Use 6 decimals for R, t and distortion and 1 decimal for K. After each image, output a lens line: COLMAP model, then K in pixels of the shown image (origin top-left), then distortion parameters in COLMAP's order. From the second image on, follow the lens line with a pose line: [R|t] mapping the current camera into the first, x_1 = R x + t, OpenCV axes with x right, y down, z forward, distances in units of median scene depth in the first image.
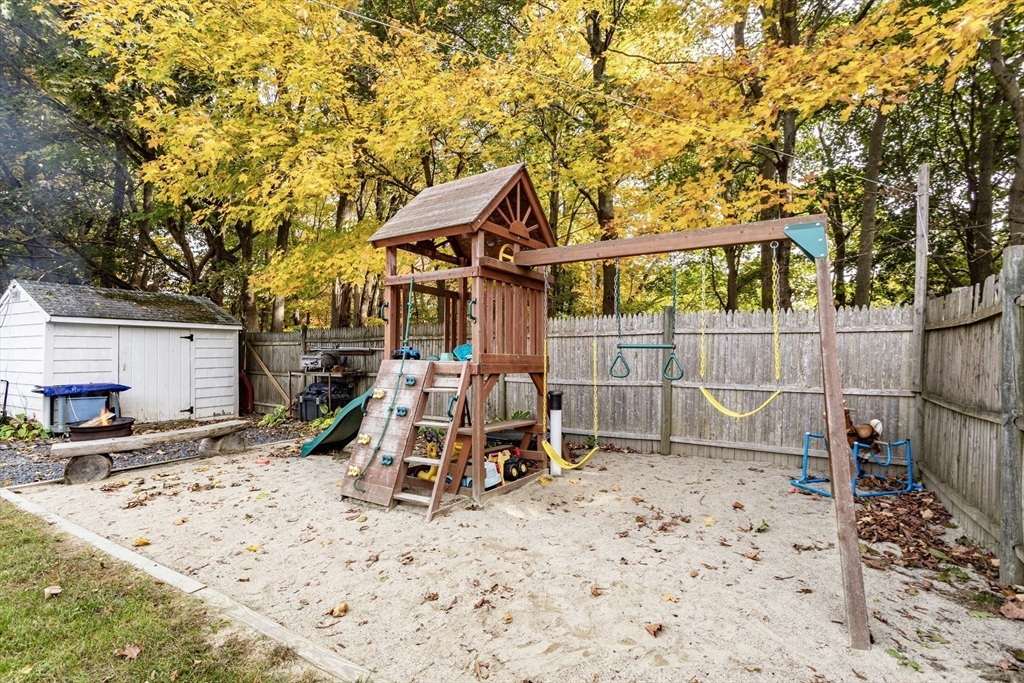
lens RADIAL K [[490.4, 0, 507.8], [0, 490.4, 349.6], [0, 0, 1]] dist [0.004844, 0.001263]
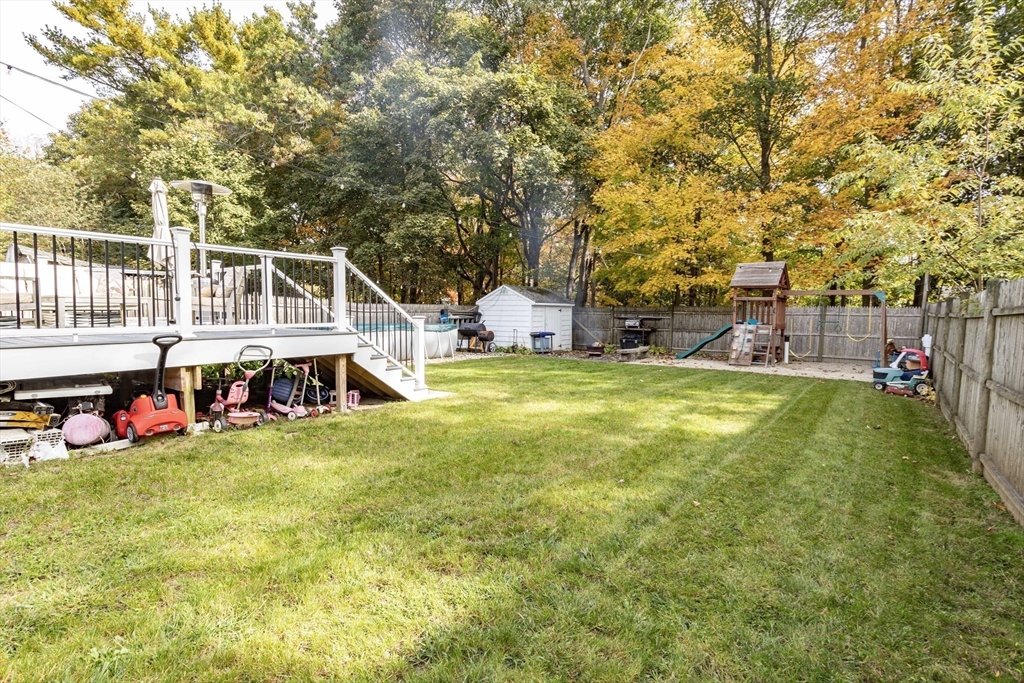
lens RADIAL K [[509.4, 0, 513.9], [0, 509.4, 341.4], [0, 0, 1]] dist [0.010178, 0.000194]
pose [[0.994274, 0.017286, -0.105452, -0.962565], [-0.010497, 0.997856, 0.064599, -0.048031], [0.106343, -0.063122, 0.992324, -1.763680]]
